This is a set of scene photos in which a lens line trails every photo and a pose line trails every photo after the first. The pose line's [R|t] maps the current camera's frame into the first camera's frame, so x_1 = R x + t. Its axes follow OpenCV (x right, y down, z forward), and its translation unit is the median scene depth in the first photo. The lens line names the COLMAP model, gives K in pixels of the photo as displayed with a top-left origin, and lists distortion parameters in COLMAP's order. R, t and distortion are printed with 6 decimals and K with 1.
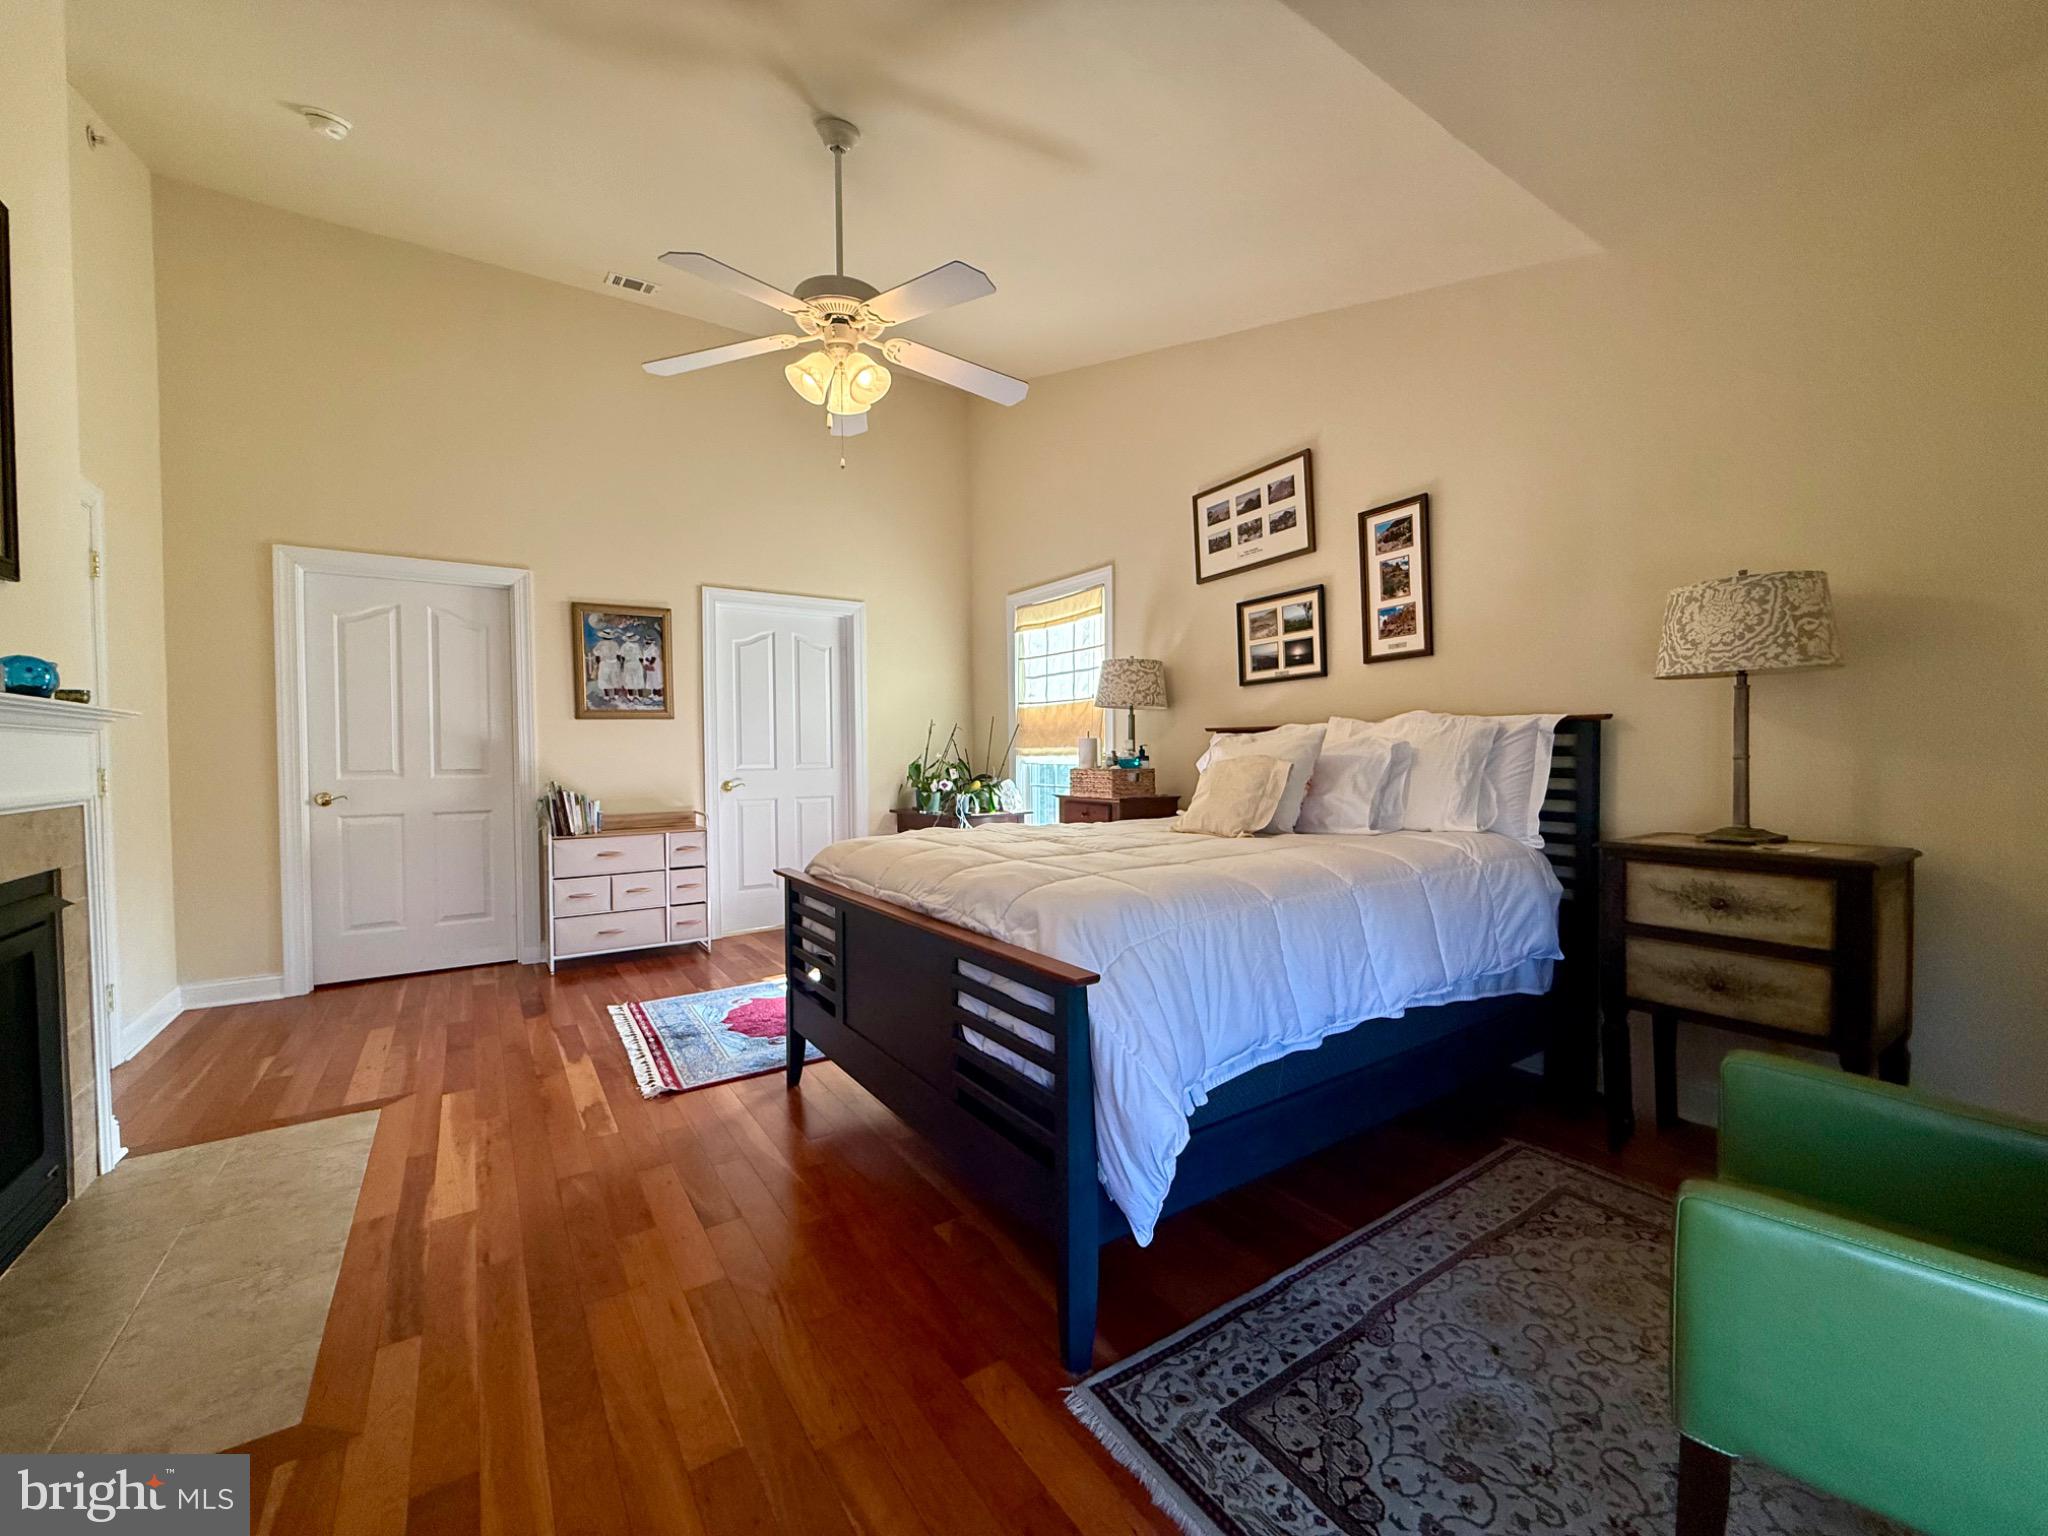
lens RADIAL K [[817.1, 0, 1024.0], [0, 817.1, 768.0], [0, 0, 1]] dist [-0.000005, -0.000765]
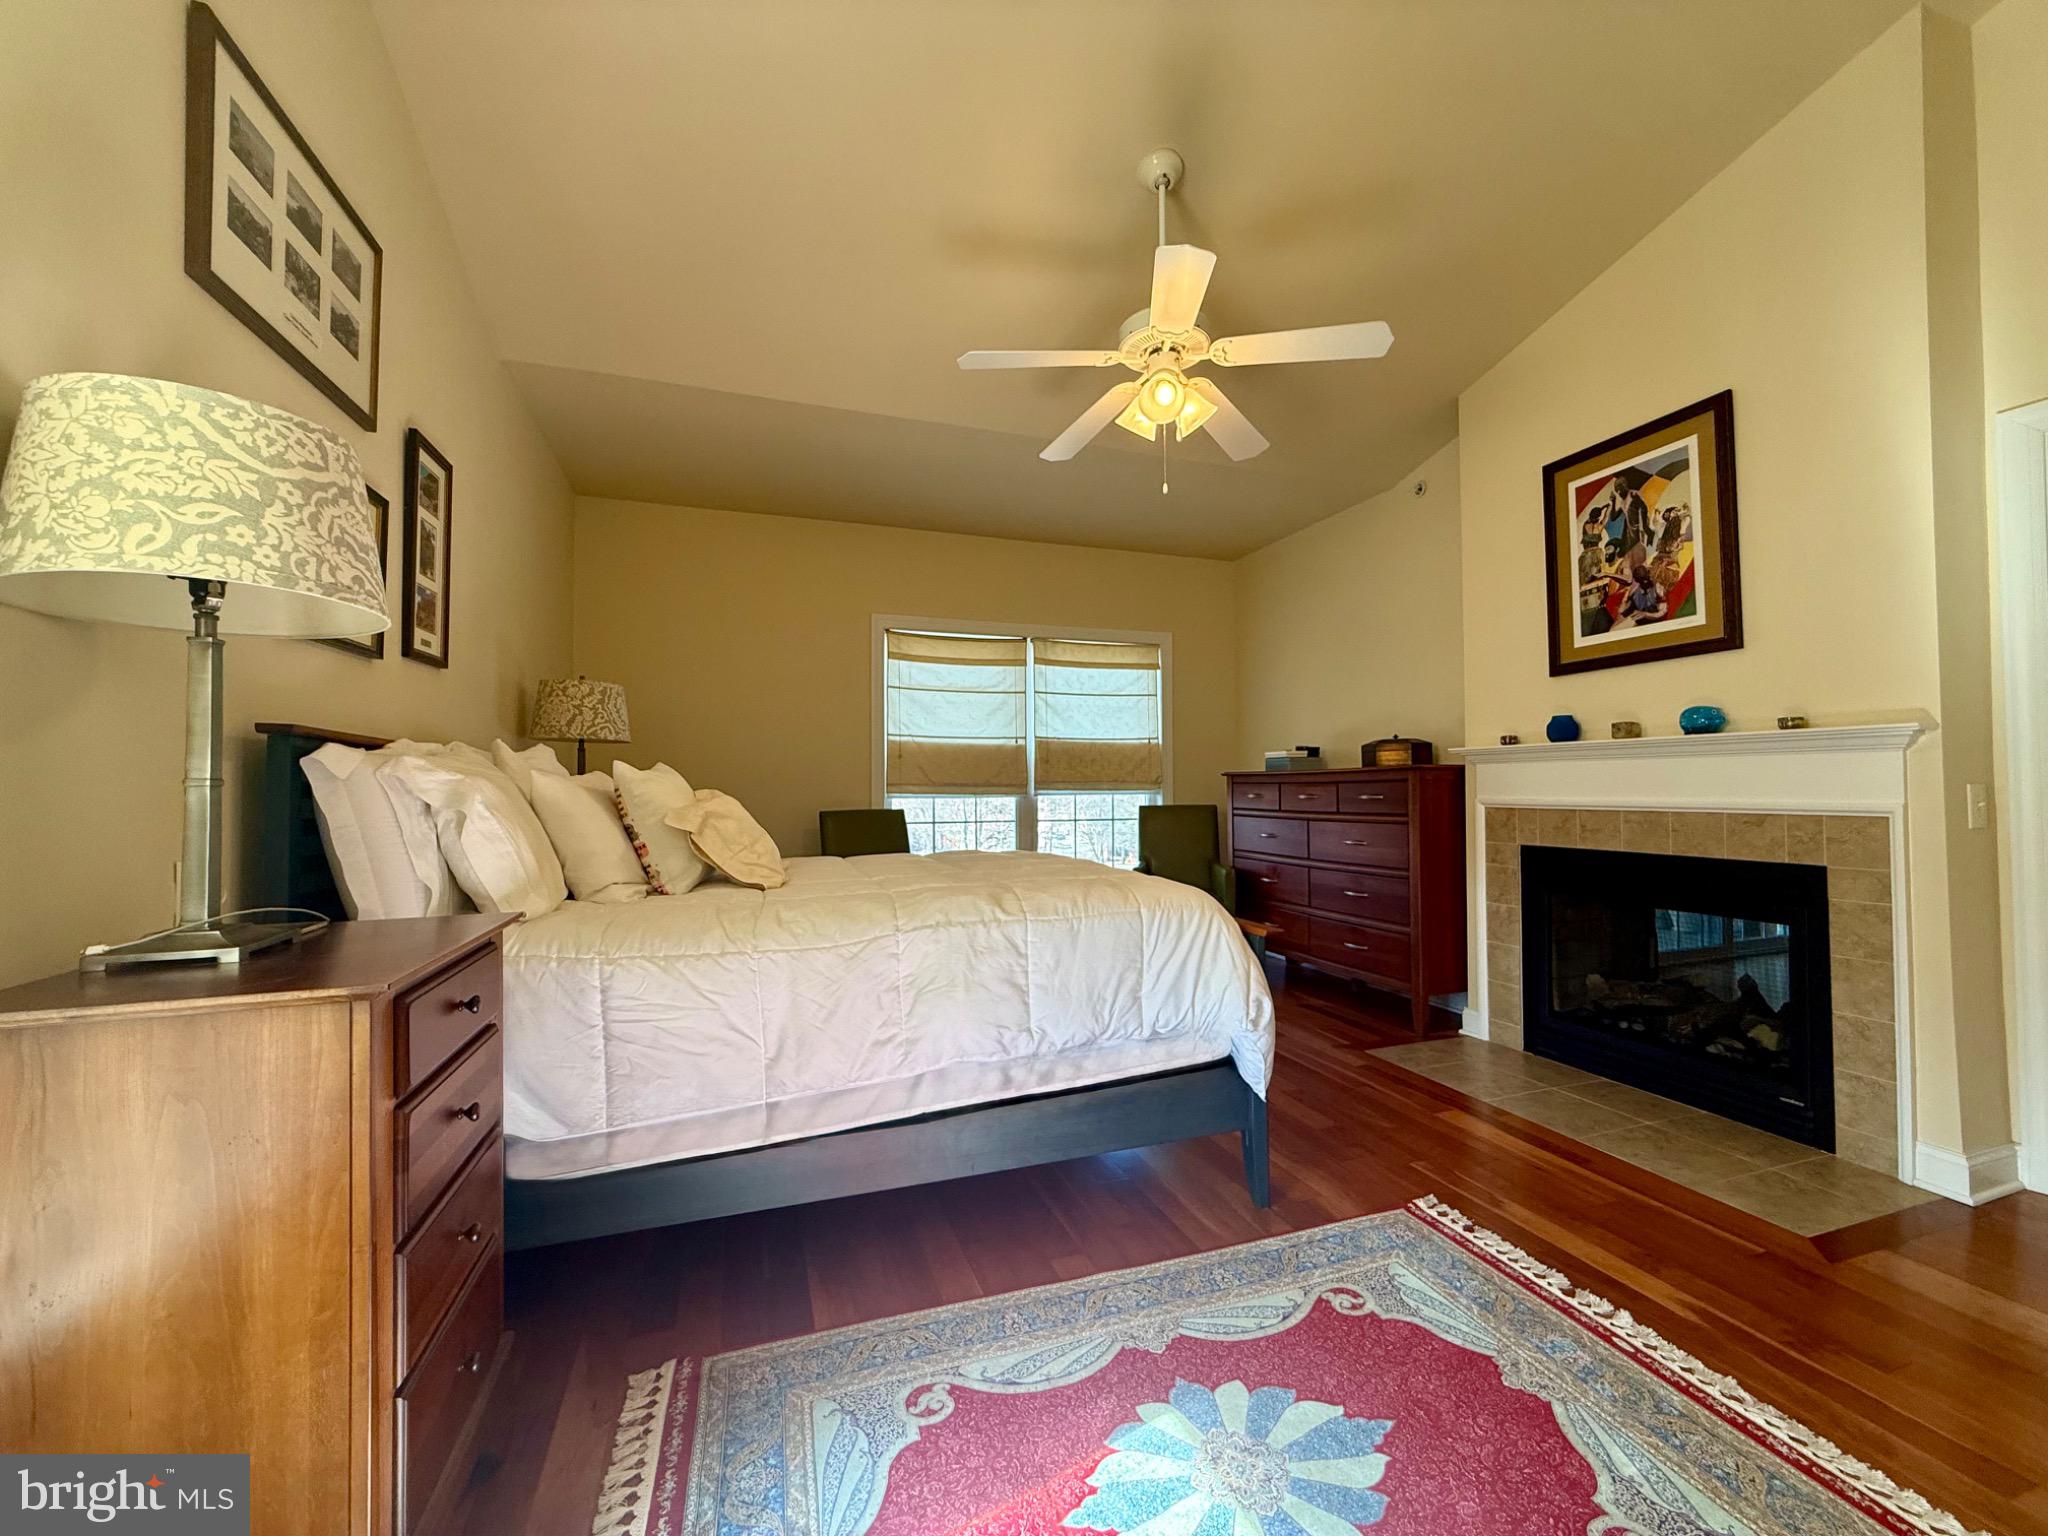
lens RADIAL K [[814.8, 0, 1020.7], [0, 814.8, 768.6], [0, 0, 1]] dist [0.000169, -0.000197]
pose [[-0.965430, 0.017055, 0.260104, -0.165780], [0.016001, 0.999853, -0.006170, -0.013999], [-0.260171, -0.001795, -0.965561, 1.104278]]
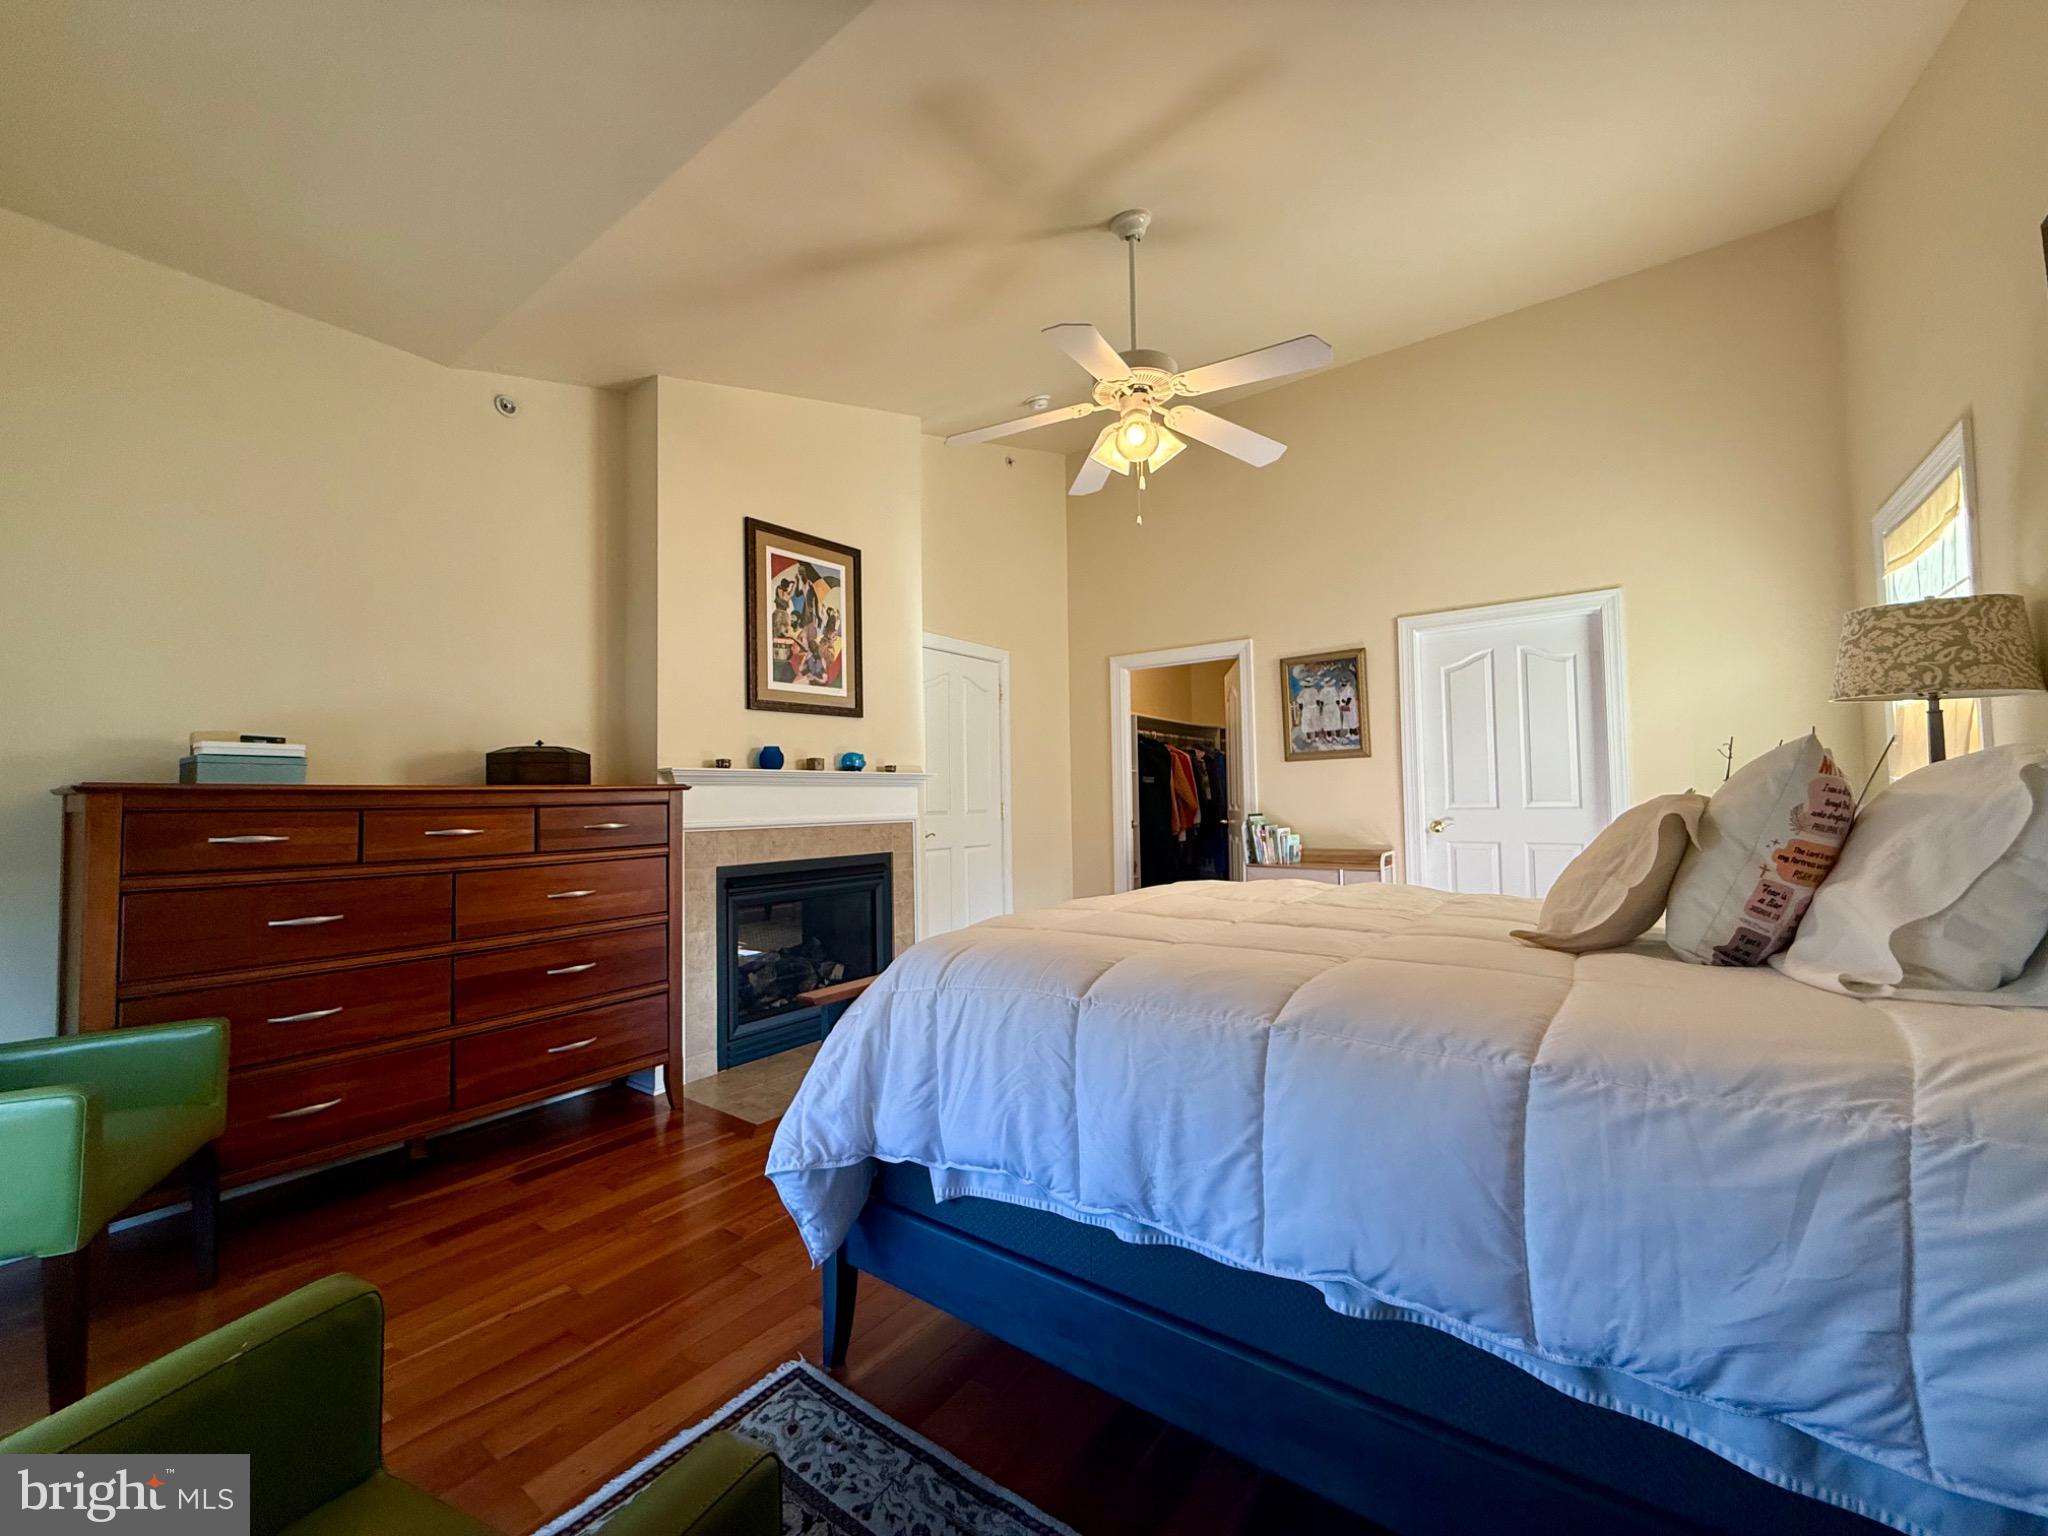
lens RADIAL K [[814.8, 0, 1020.7], [0, 814.8, 768.6], [0, 0, 1]] dist [0.000169, -0.000197]
pose [[0.330136, -0.031508, -0.943407, 0.393884], [-0.005182, 0.999367, -0.035190, -0.008181], [0.943919, 0.016506, 0.329764, 0.281803]]
